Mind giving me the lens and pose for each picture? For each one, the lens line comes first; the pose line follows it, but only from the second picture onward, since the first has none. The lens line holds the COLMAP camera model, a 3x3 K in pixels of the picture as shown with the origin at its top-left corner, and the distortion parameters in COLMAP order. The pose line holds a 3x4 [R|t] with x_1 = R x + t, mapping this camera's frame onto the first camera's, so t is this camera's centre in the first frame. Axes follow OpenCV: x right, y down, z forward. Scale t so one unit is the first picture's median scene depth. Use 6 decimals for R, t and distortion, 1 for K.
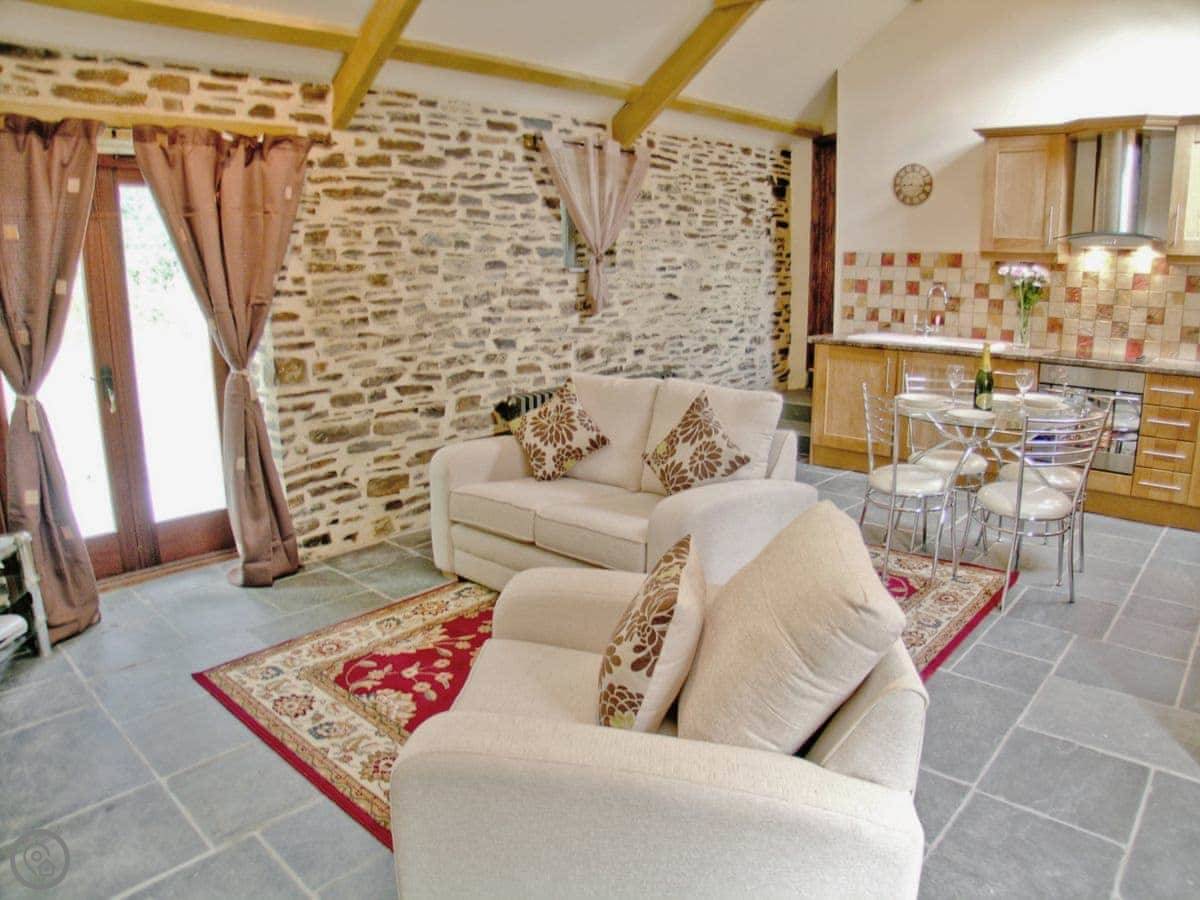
lens RADIAL K [[849.8, 0, 600.0], [0, 849.8, 450.0], [0, 0, 1]] dist [-0.179090, 0.105385]
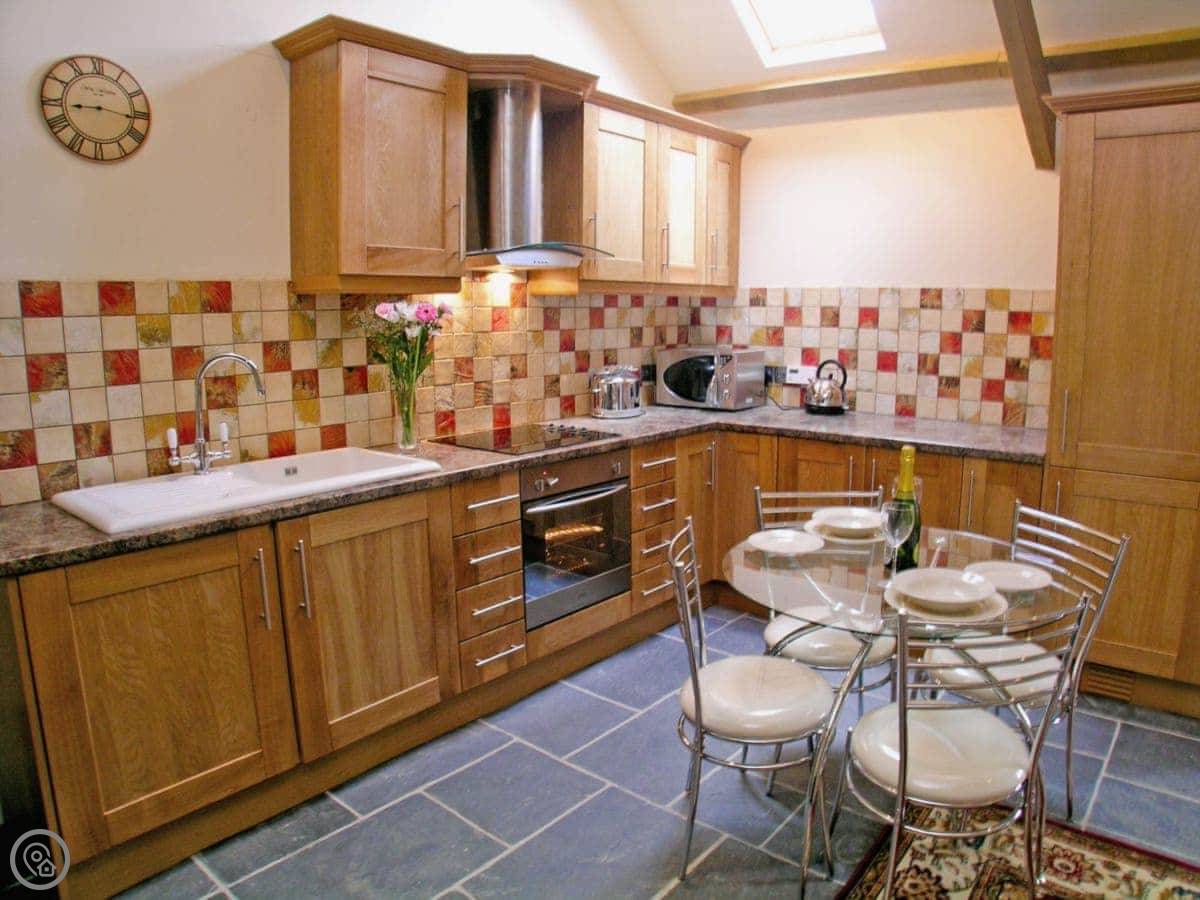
lens RADIAL K [[849.8, 0, 600.0], [0, 849.8, 450.0], [0, 0, 1]] dist [-0.179090, 0.105385]
pose [[-0.069119, -0.161907, 0.984382, -0.039795], [0.228274, 0.957996, 0.173595, -0.178728], [-0.971140, 0.236708, -0.029257, 0.820694]]
